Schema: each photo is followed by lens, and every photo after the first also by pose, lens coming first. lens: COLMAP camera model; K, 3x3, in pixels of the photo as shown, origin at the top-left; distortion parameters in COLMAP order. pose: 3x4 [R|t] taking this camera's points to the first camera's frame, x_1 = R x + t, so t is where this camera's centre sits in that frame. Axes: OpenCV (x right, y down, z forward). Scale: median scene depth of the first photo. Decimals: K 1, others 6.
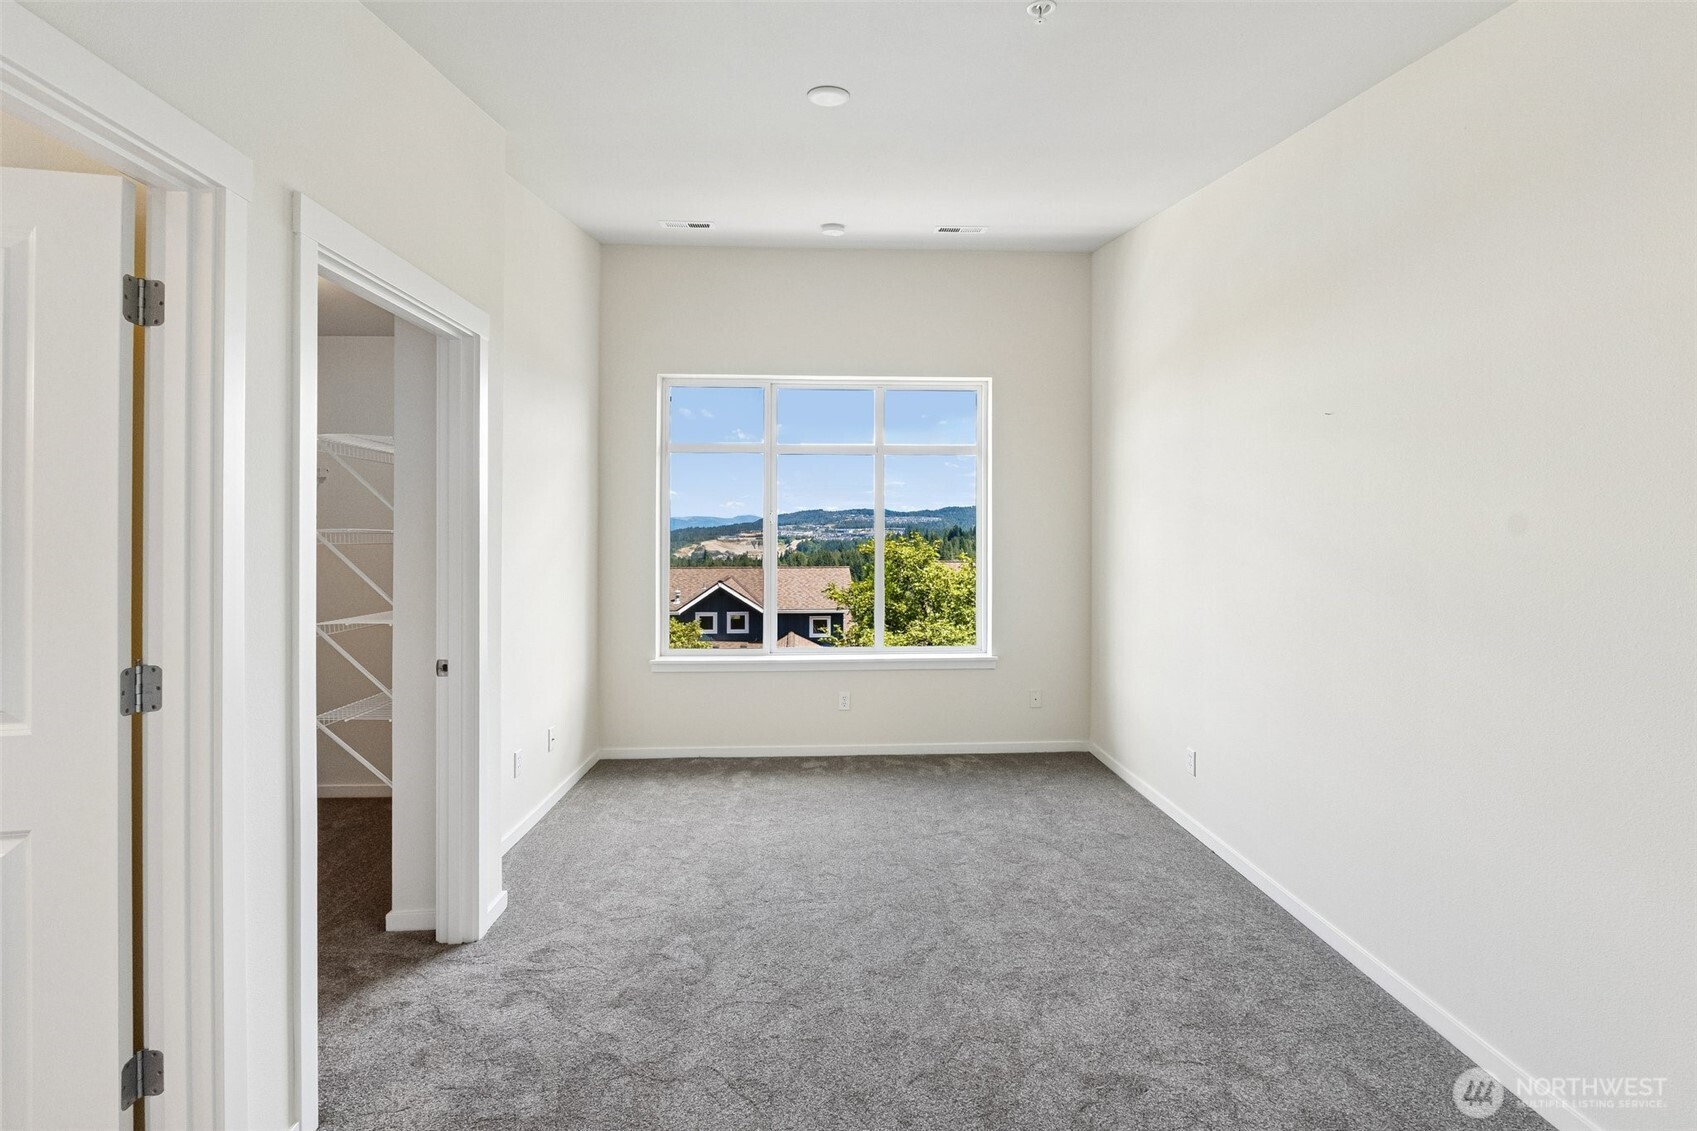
lens RADIAL K [[718.1, 0, 849.7], [0, 718.1, 538.6], [0, 0, 1]] dist [-0.001178, -0.000210]
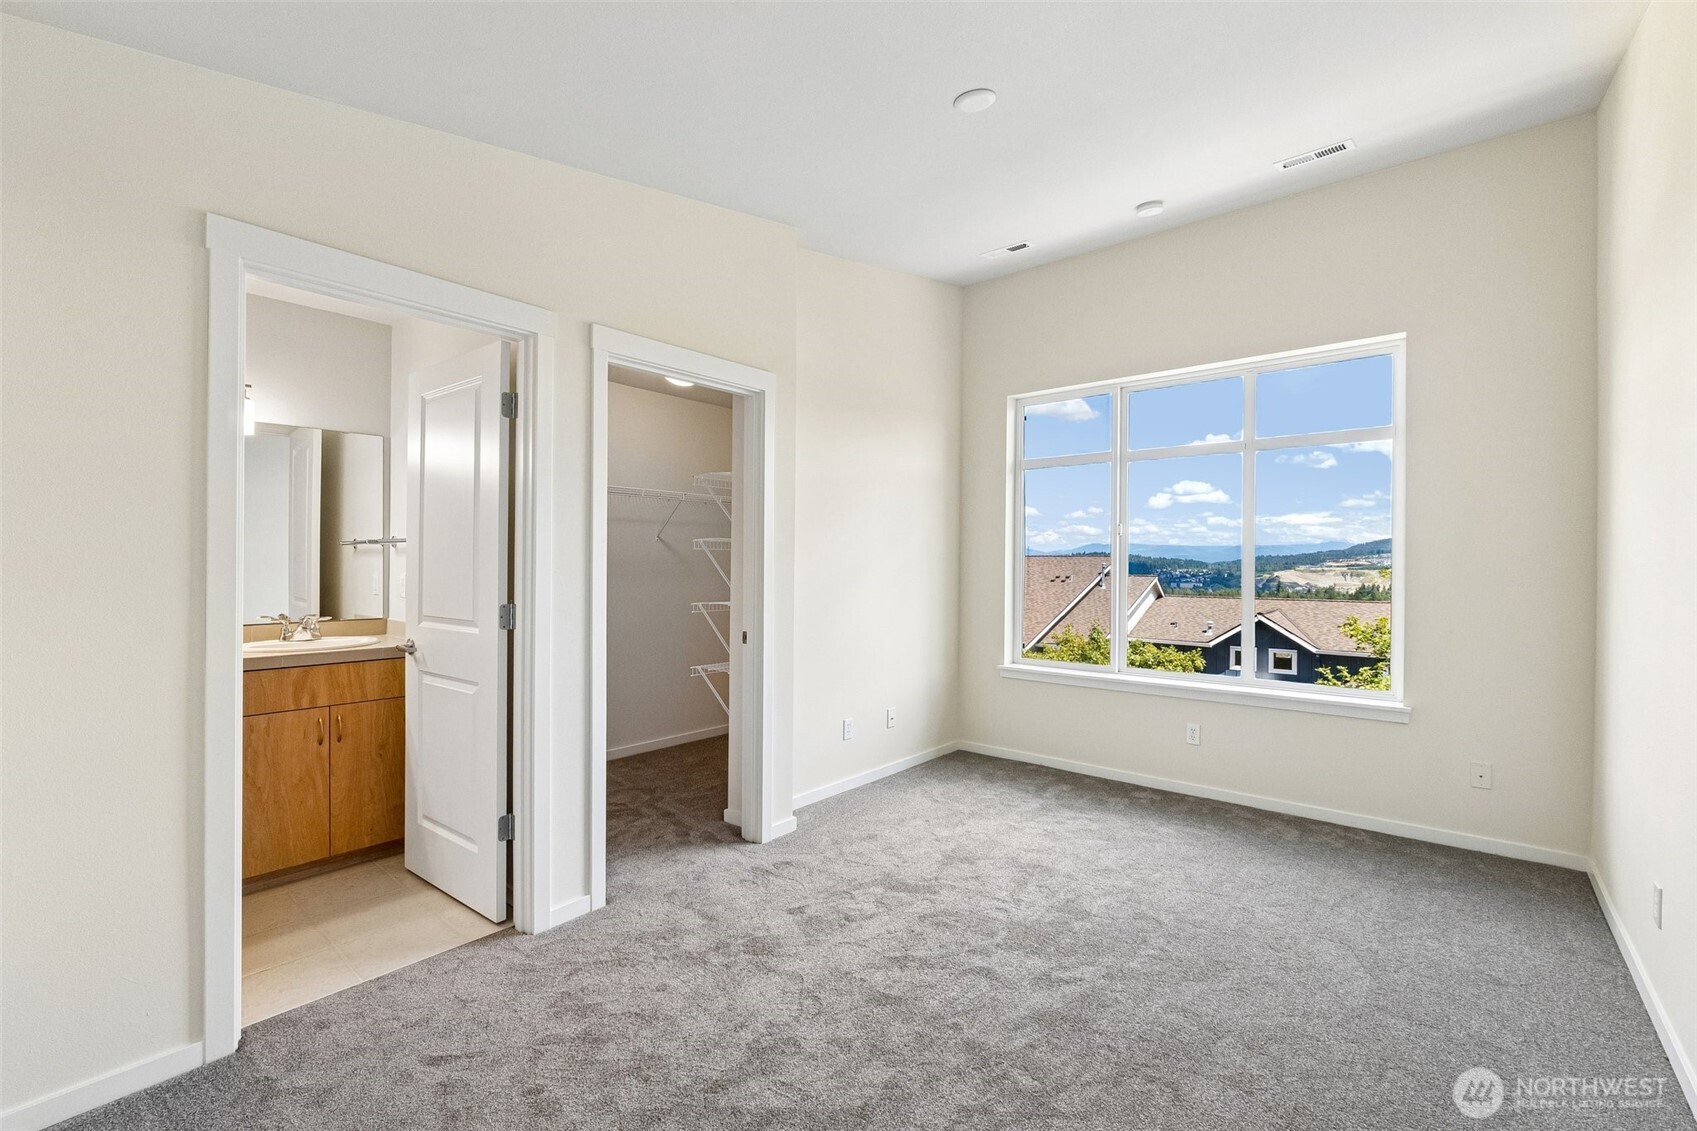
lens RADIAL K [[709.6, 0, 862.1], [0, 709.6, 567.1], [0, 0, 1]] dist [-0.002112, -0.000374]
pose [[0.741606, 0.006826, -0.670801, 0.271423], [-0.007293, 0.999971, 0.002113, 0.021676], [0.670796, 0.003325, 0.741634, 0.077152]]
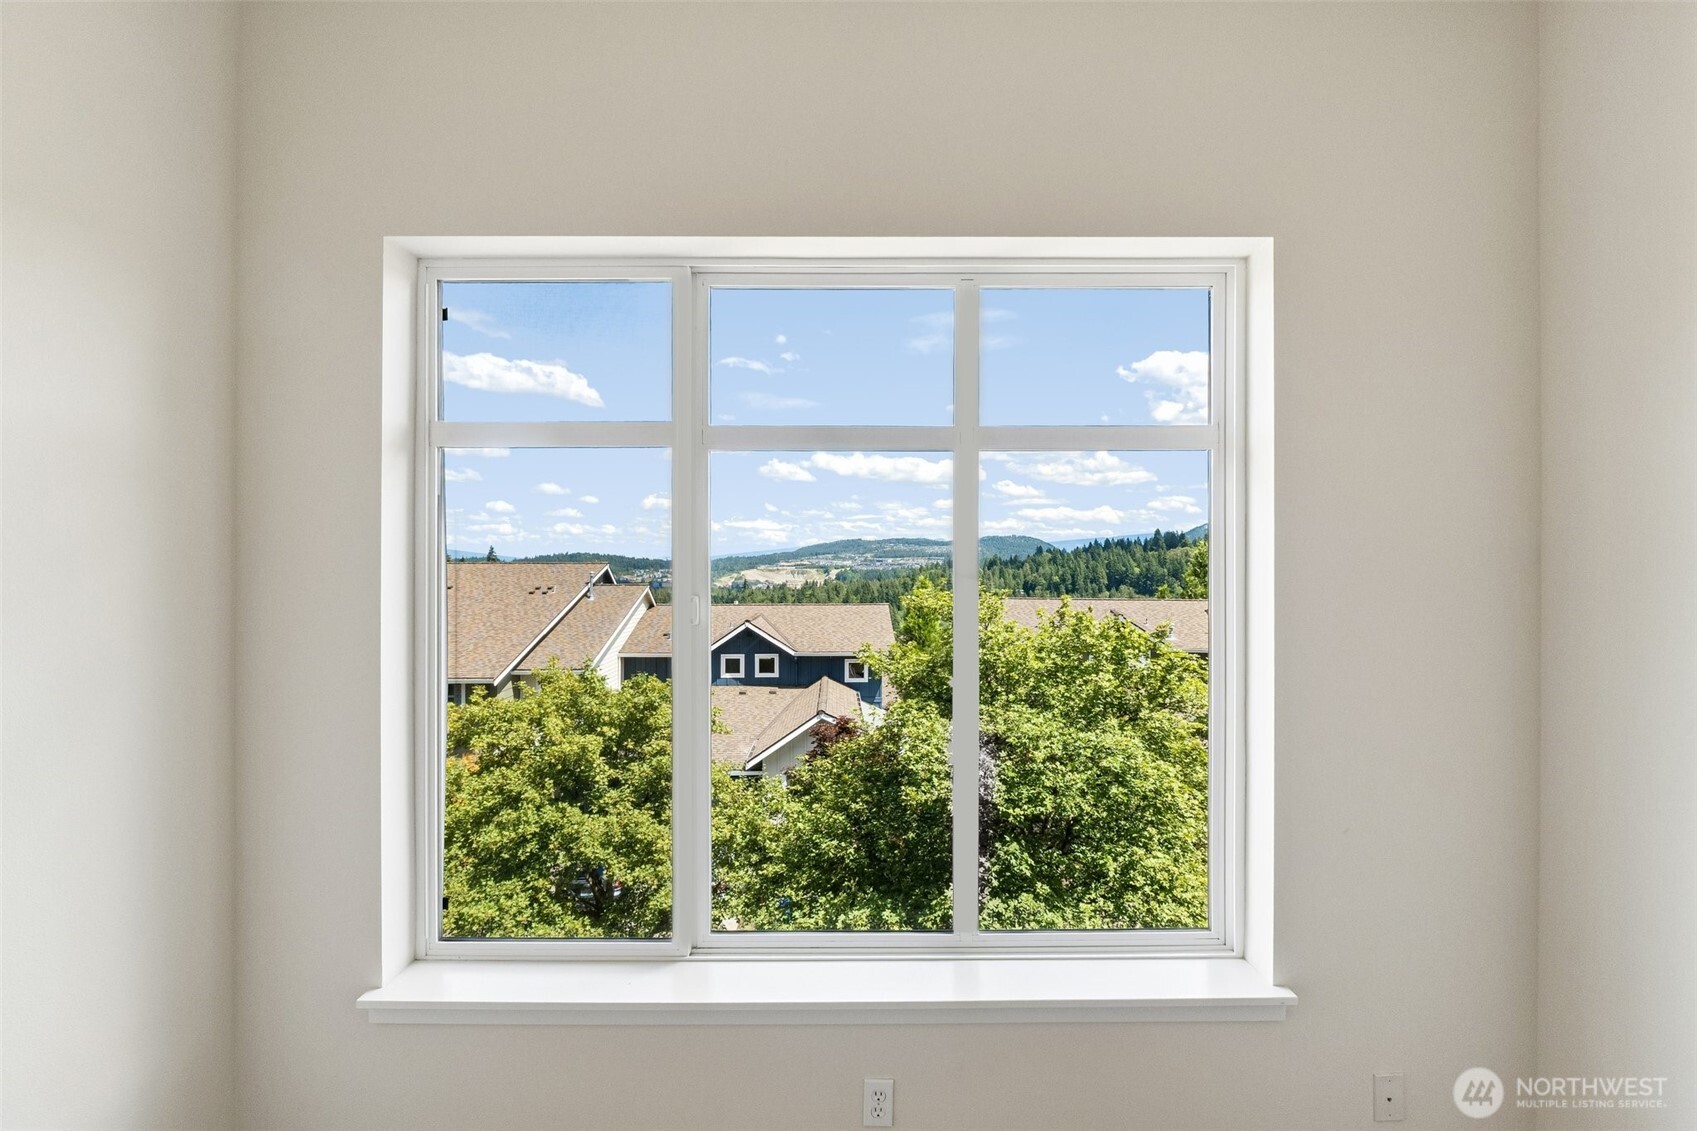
lens RADIAL K [[709.6, 0, 862.1], [0, 709.6, 567.1], [0, 0, 1]] dist [-0.002112, -0.000374]
pose [[0.999301, -0.000993, -0.037357, -0.001661], [0.000991, 1.000000, -0.000069, -0.053771], [0.037357, 0.000032, 0.999302, 0.621182]]
